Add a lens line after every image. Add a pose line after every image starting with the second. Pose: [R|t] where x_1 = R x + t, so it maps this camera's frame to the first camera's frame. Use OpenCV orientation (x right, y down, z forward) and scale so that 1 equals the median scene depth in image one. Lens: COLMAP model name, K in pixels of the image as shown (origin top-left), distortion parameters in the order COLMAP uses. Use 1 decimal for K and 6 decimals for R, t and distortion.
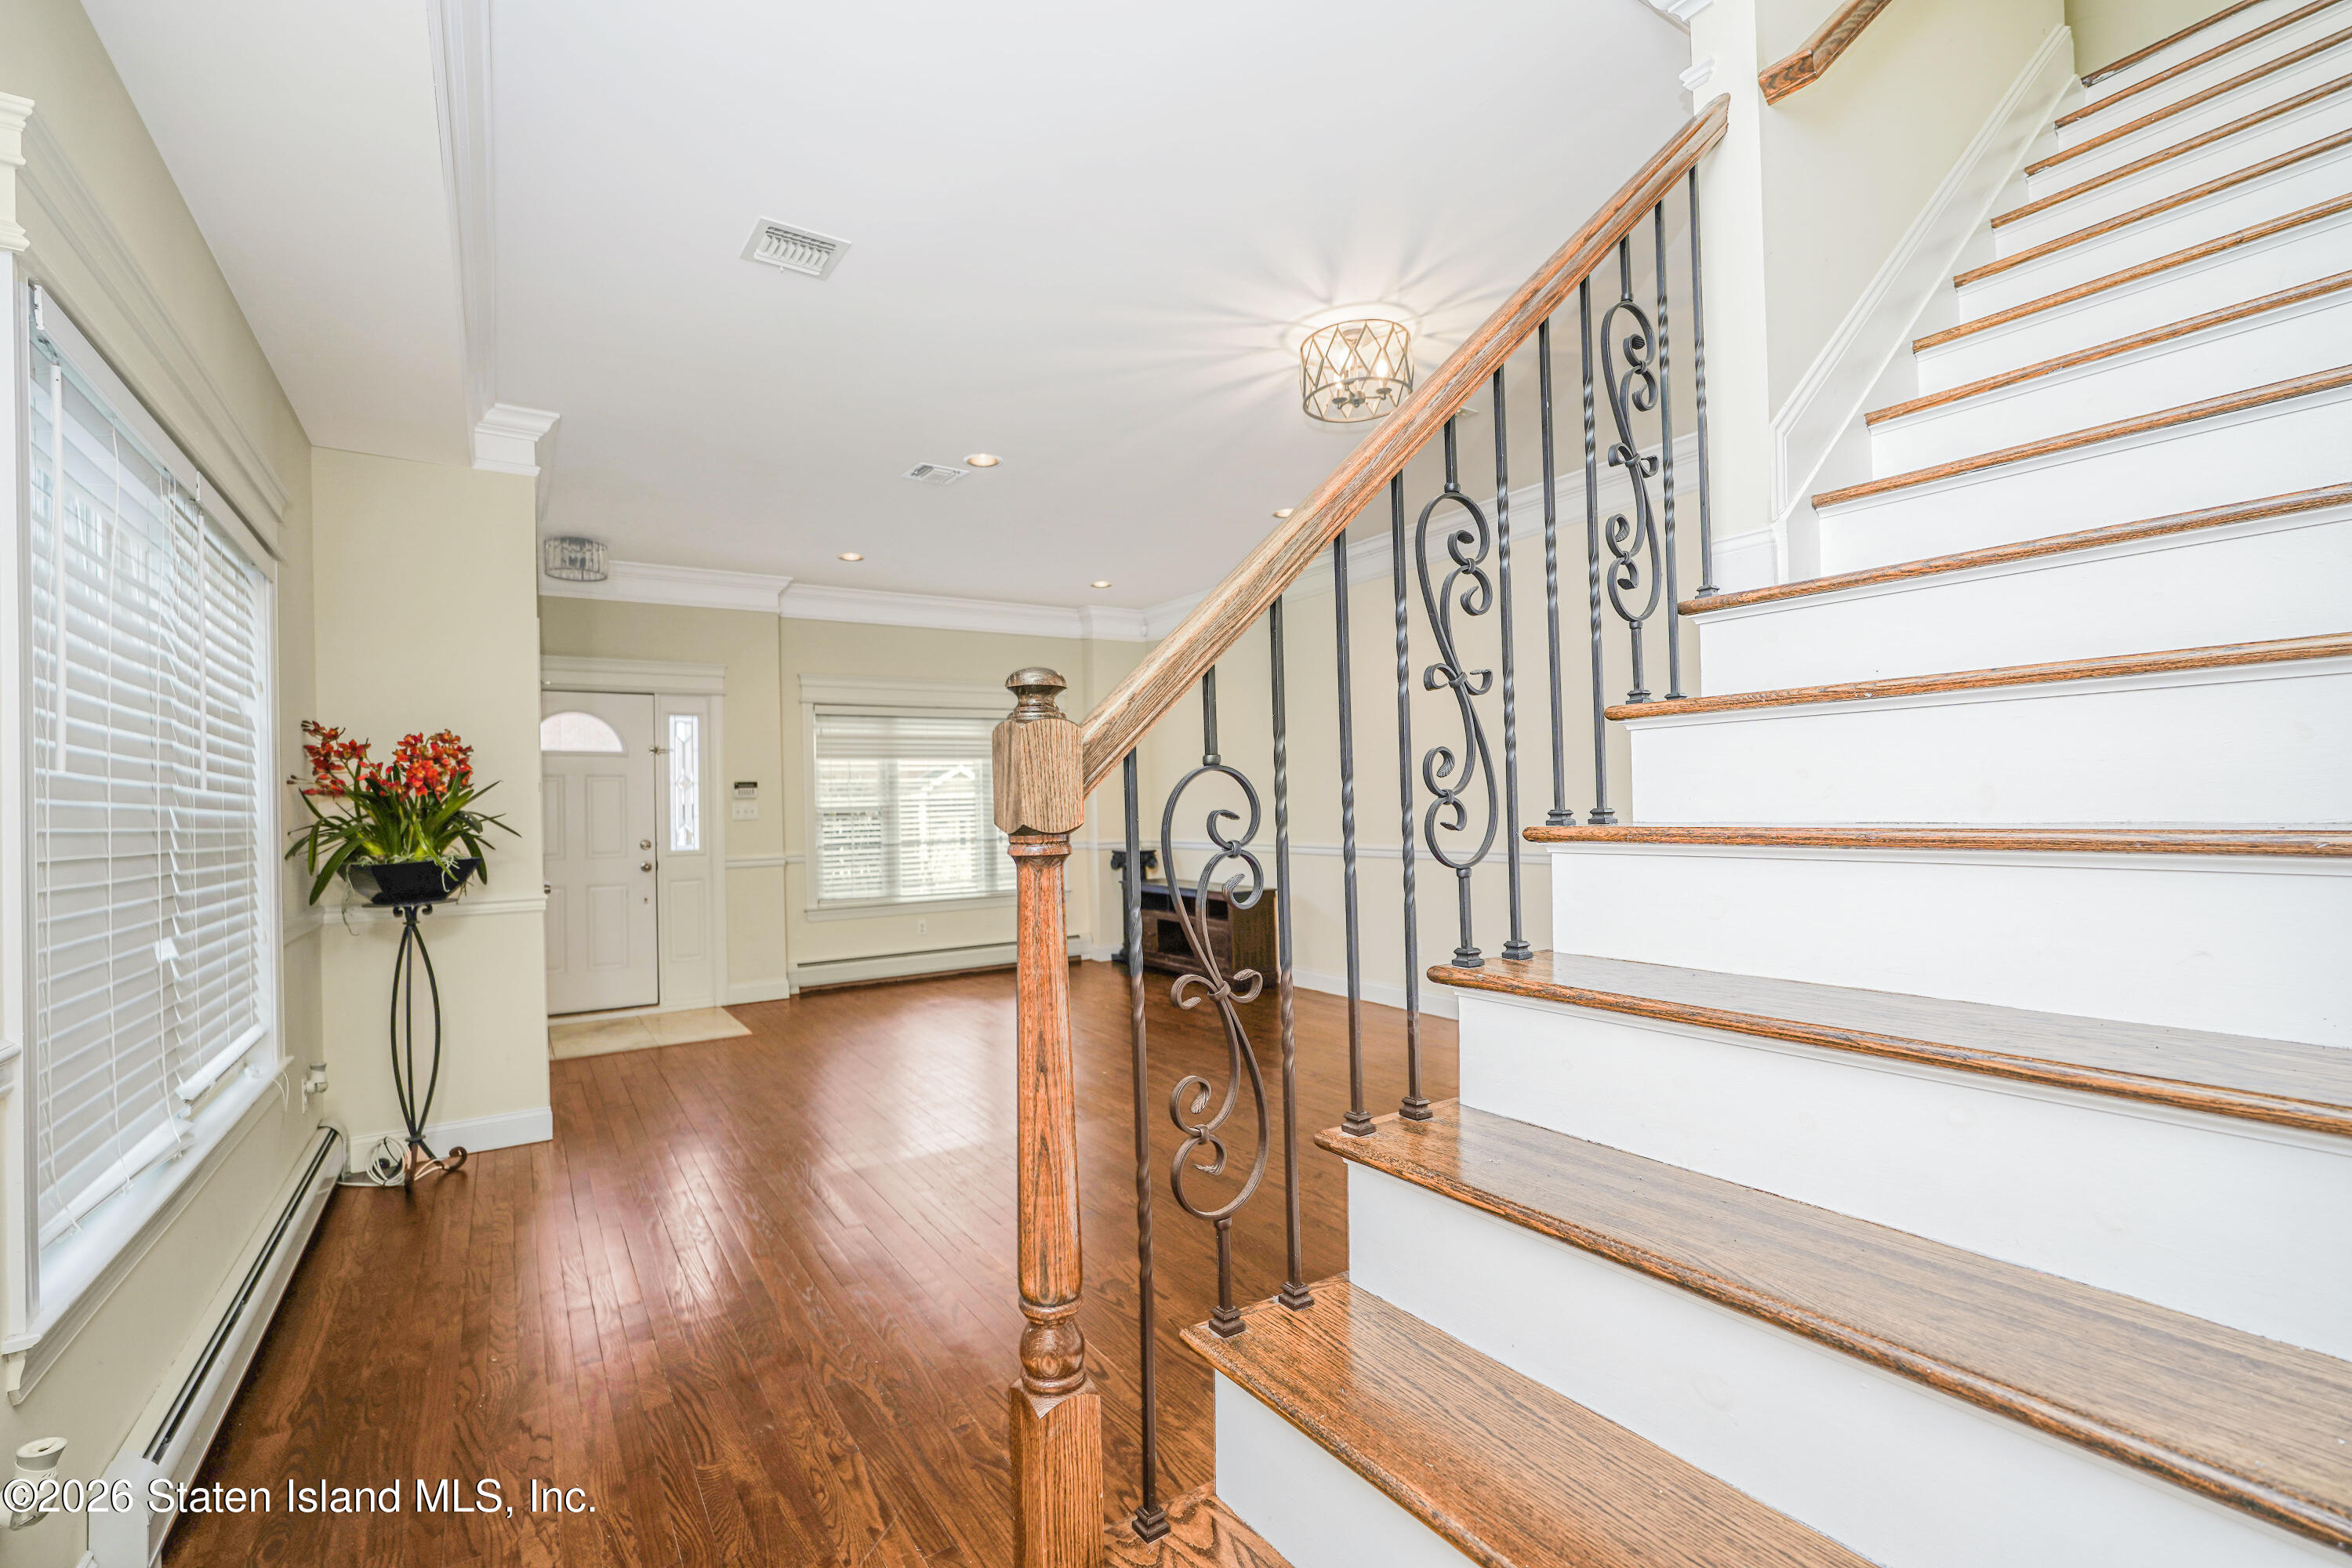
lens RADIAL K [[1038.2, 0, 1178.0], [0, 1038.2, 798.9], [0, 0, 1]] dist [-0.016911, 0.007164]
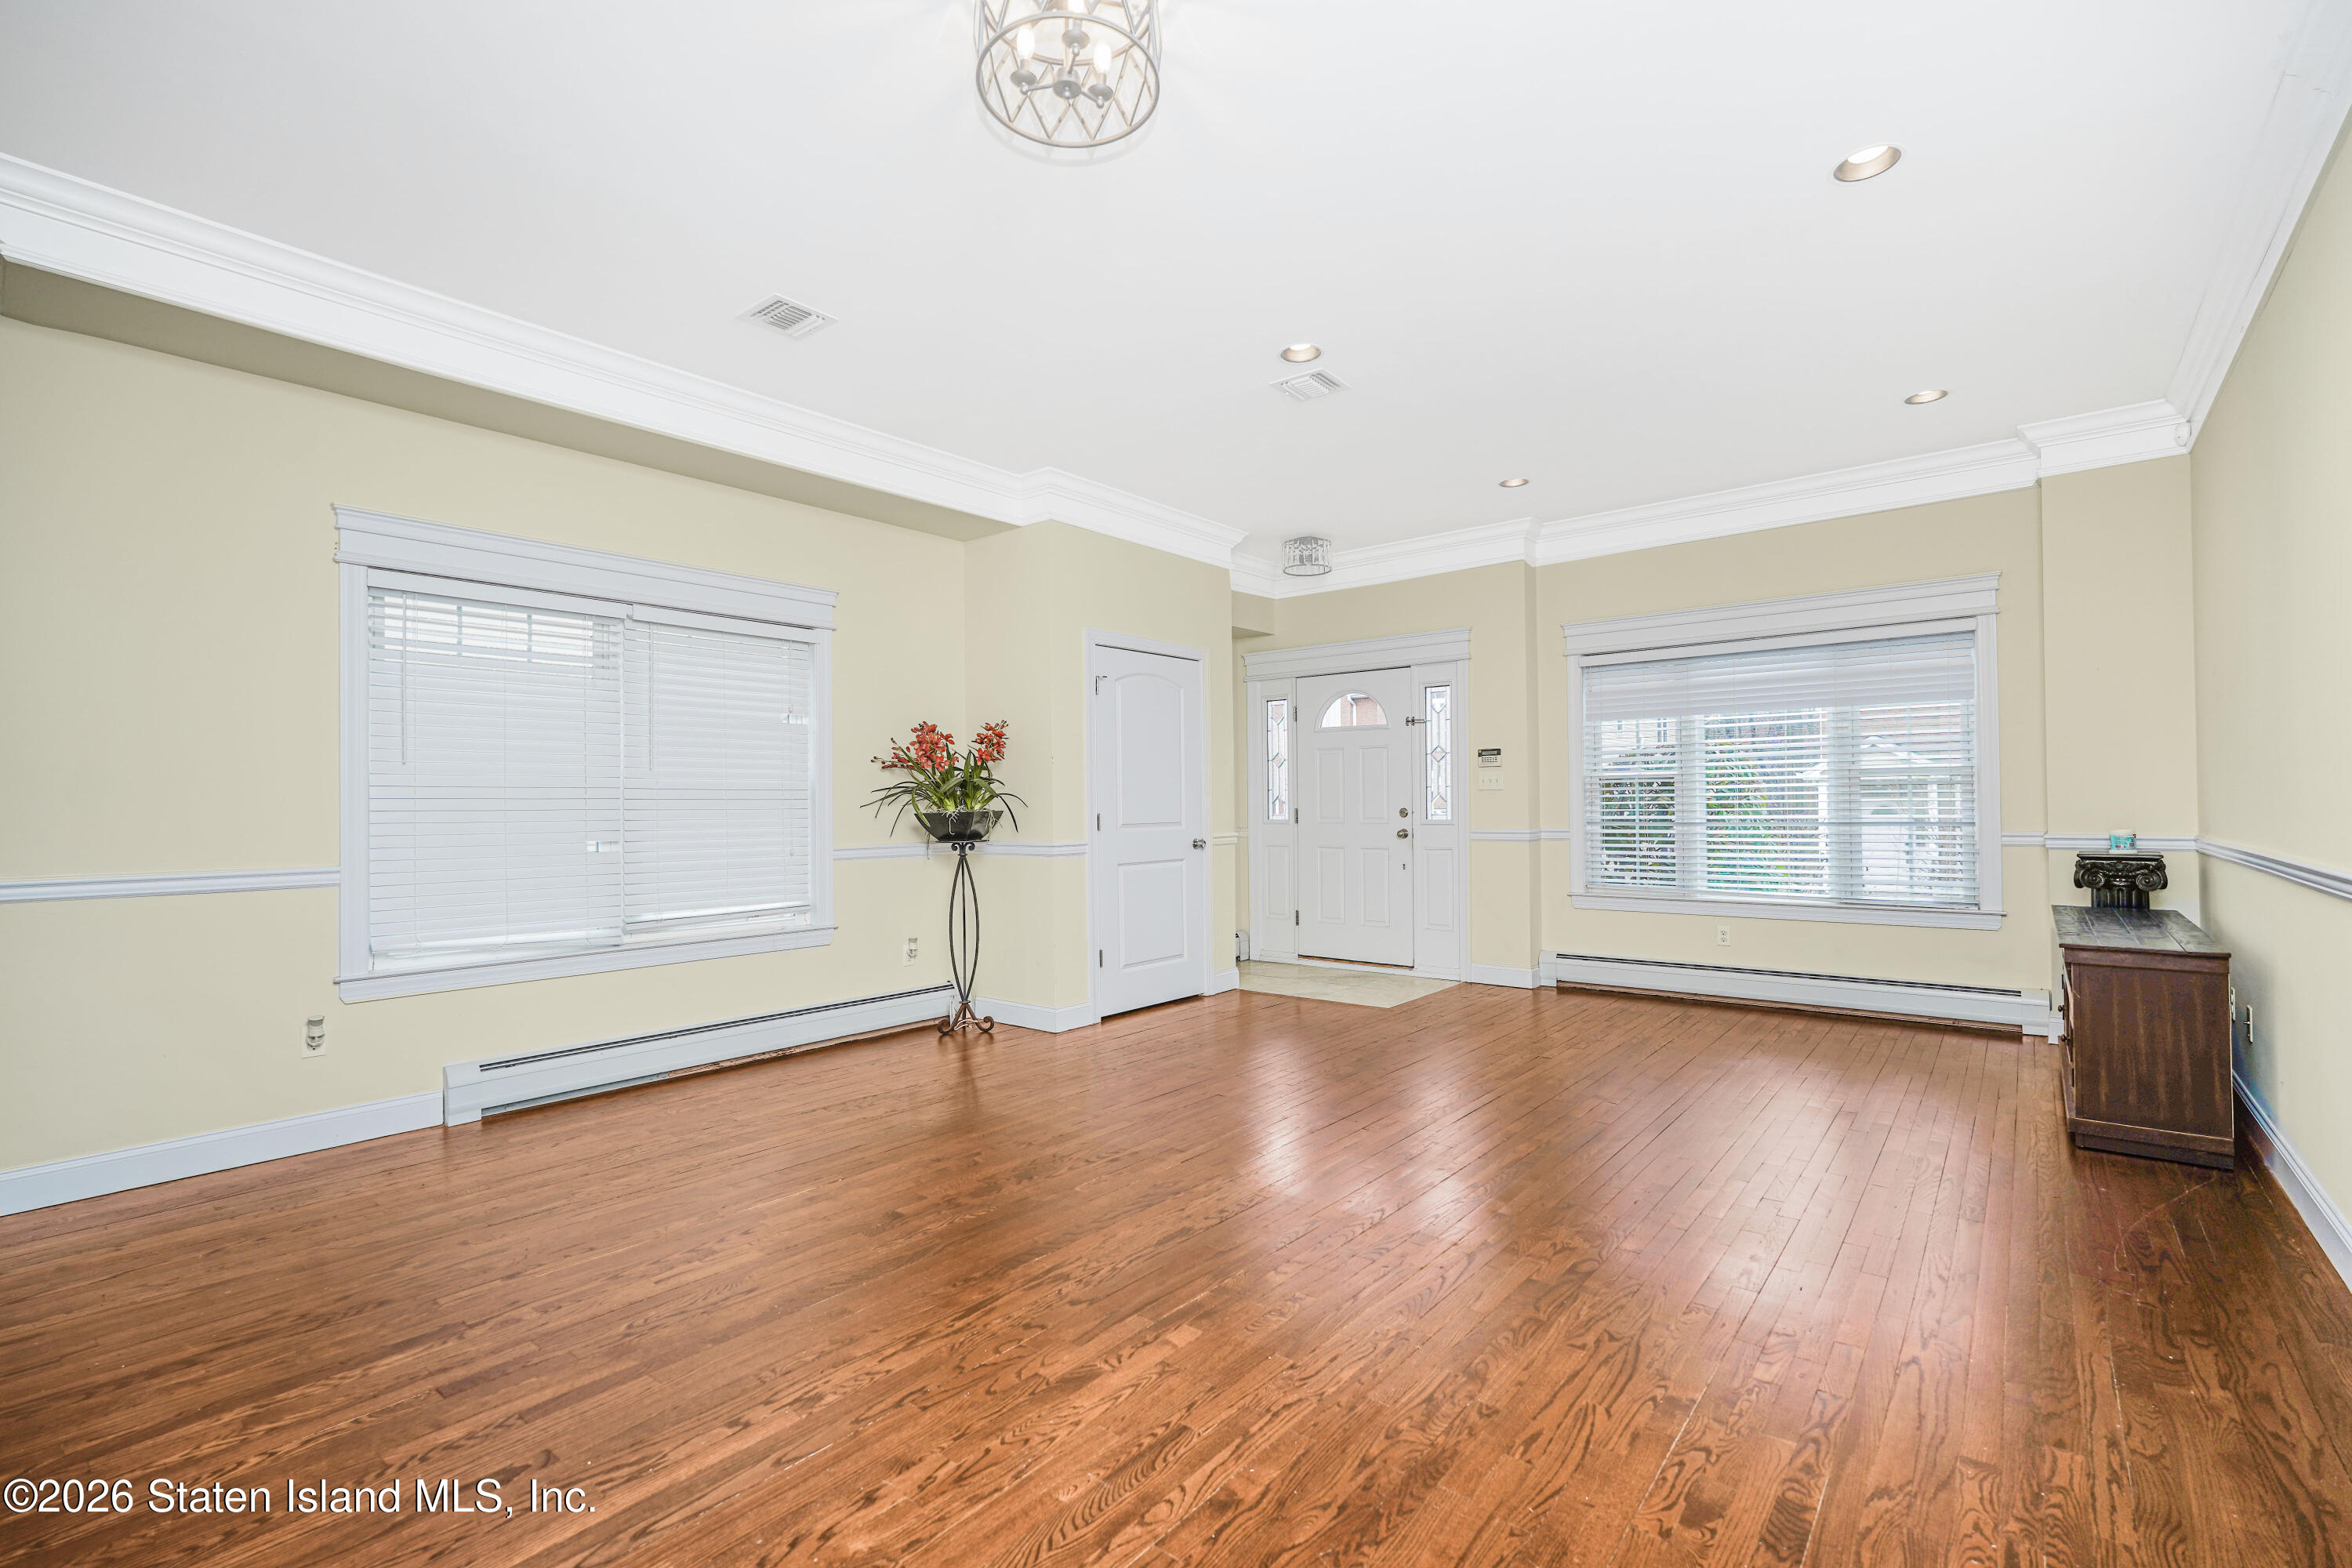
lens RADIAL K [[1038.2, 0, 1175.3], [0, 1038.2, 785.9], [0, 0, 1]] dist [-0.016911, 0.007164]
pose [[0.297808, 0.000518, -0.954626, 0.743295], [0.011873, 0.999920, 0.004246, 0.016899], [0.954552, -0.012599, 0.297779, 0.819172]]
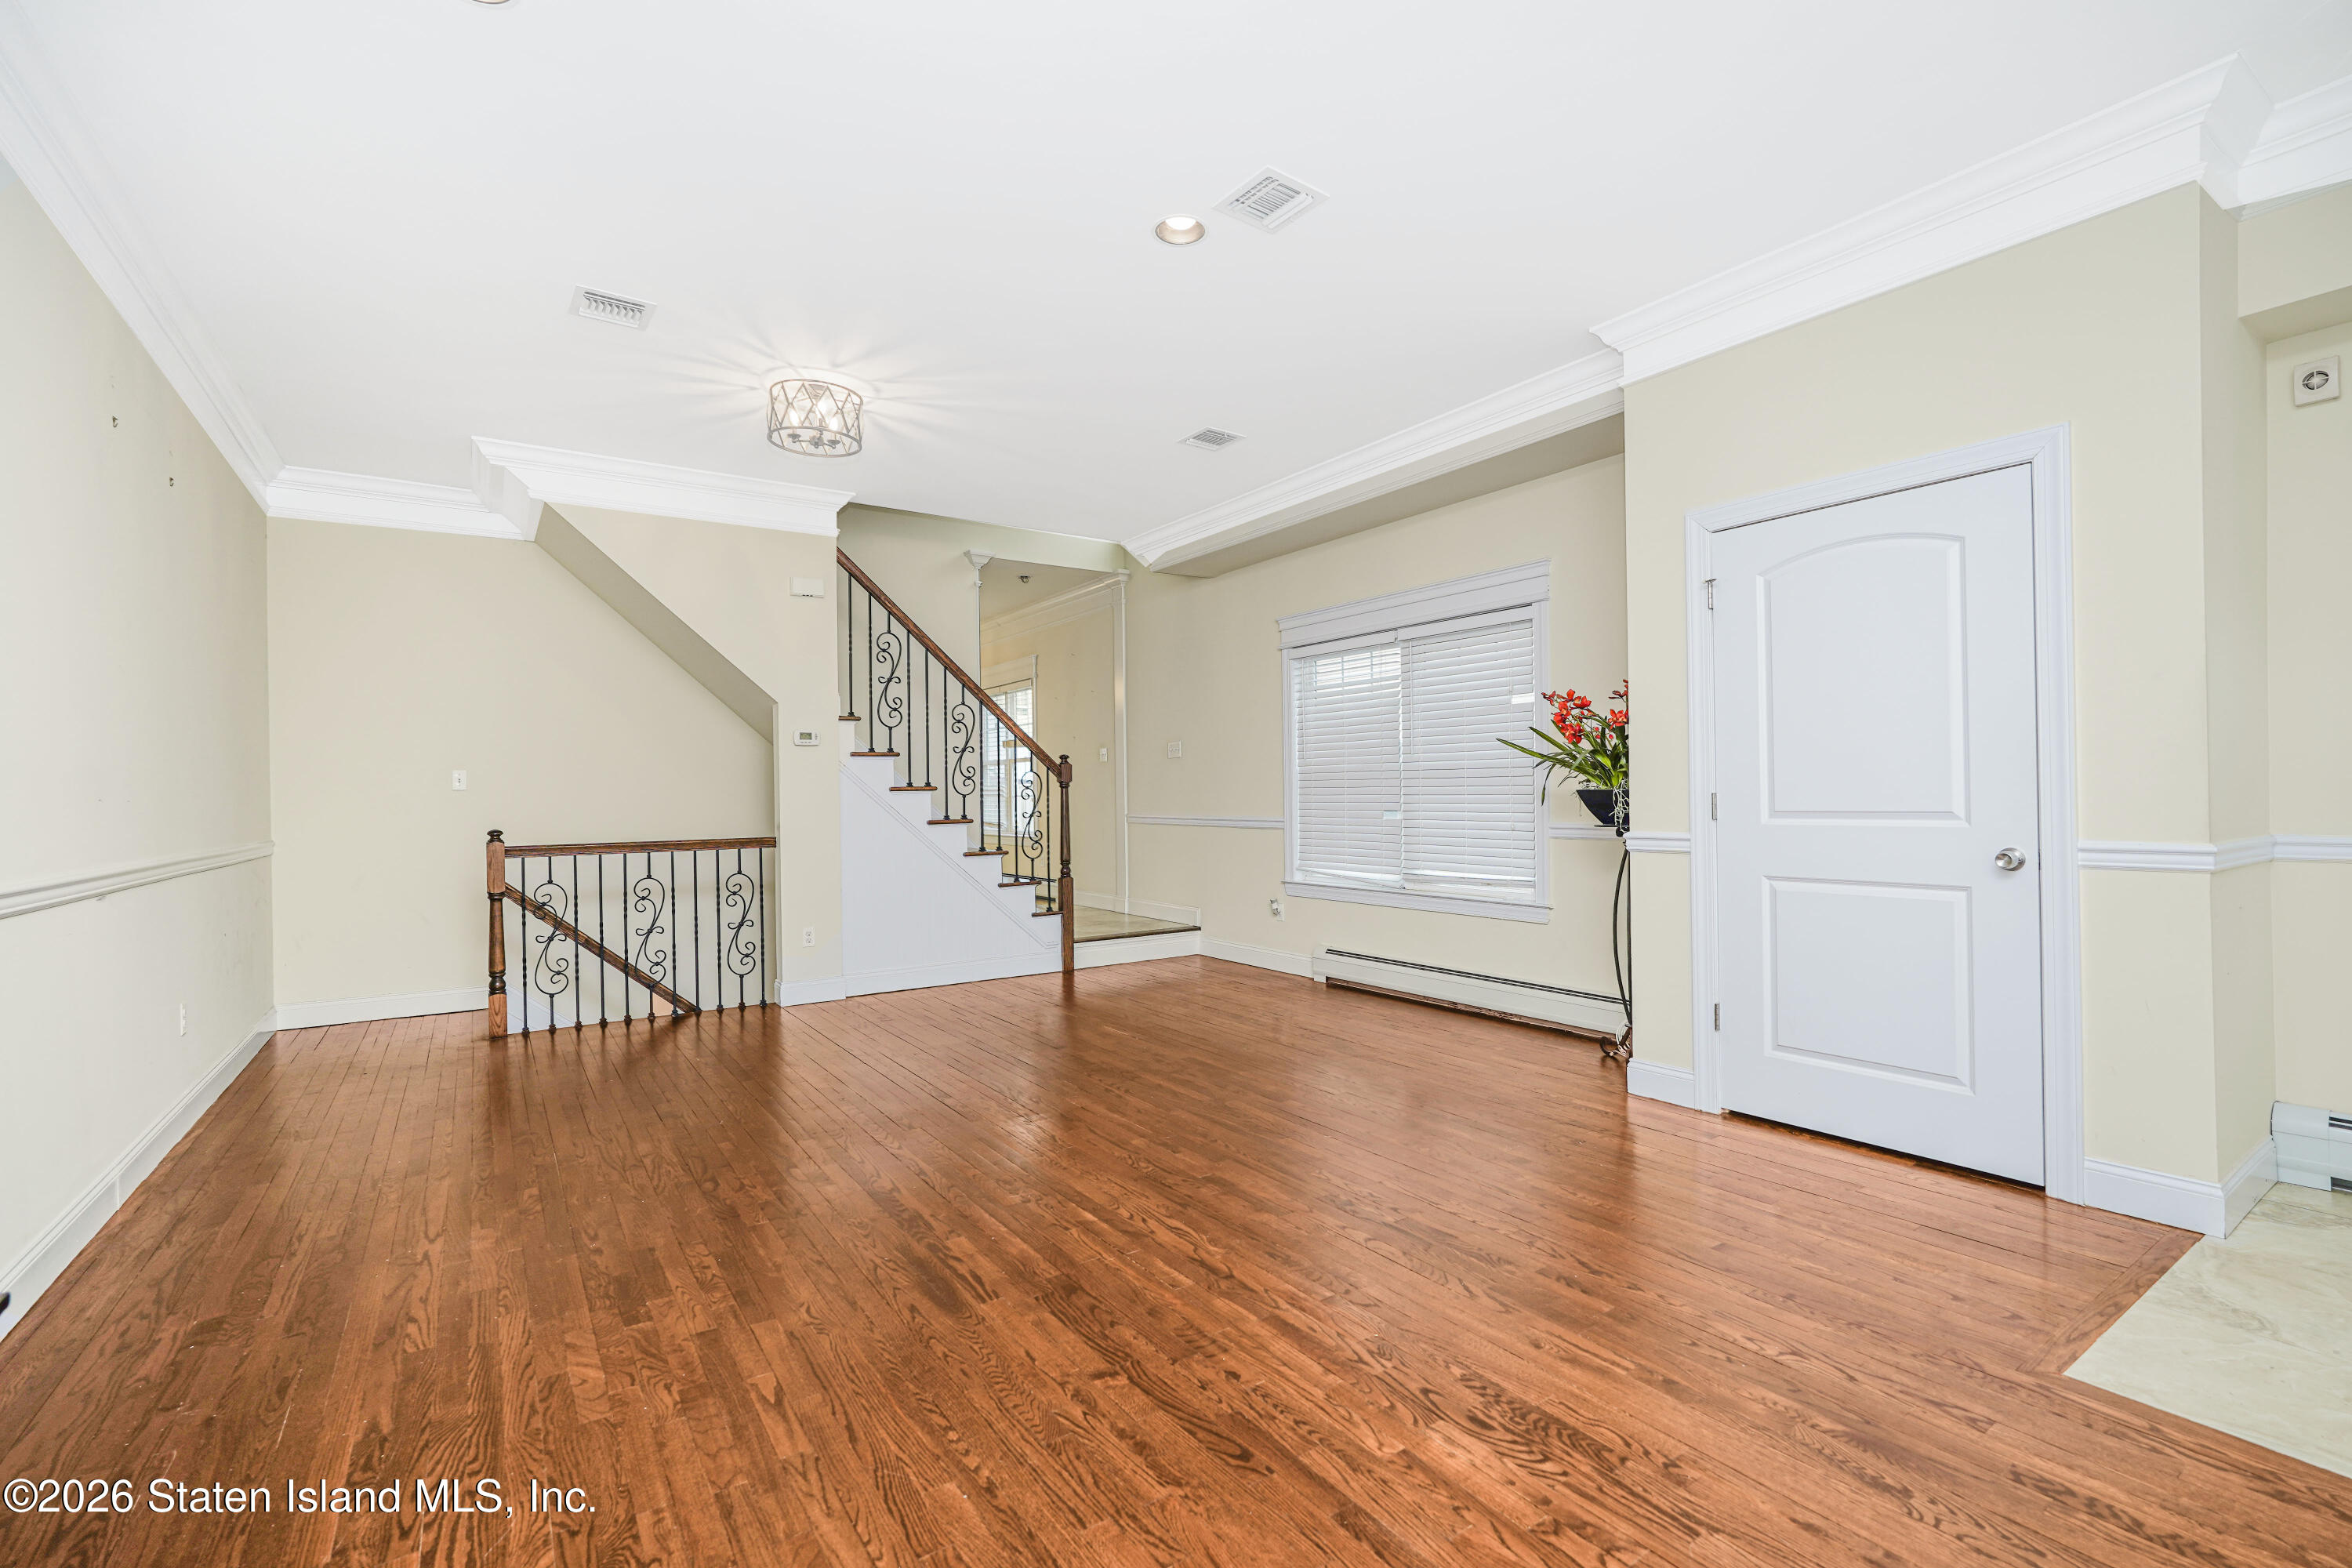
lens RADIAL K [[1038.2, 0, 1175.5], [0, 1038.2, 787.2], [0, 0, 1]] dist [-0.016911, 0.007164]
pose [[-0.999197, 0.036457, -0.016593, -0.233950], [0.036686, 0.999233, -0.013701, 0.052256], [0.016081, -0.014299, -0.999768, 2.158651]]
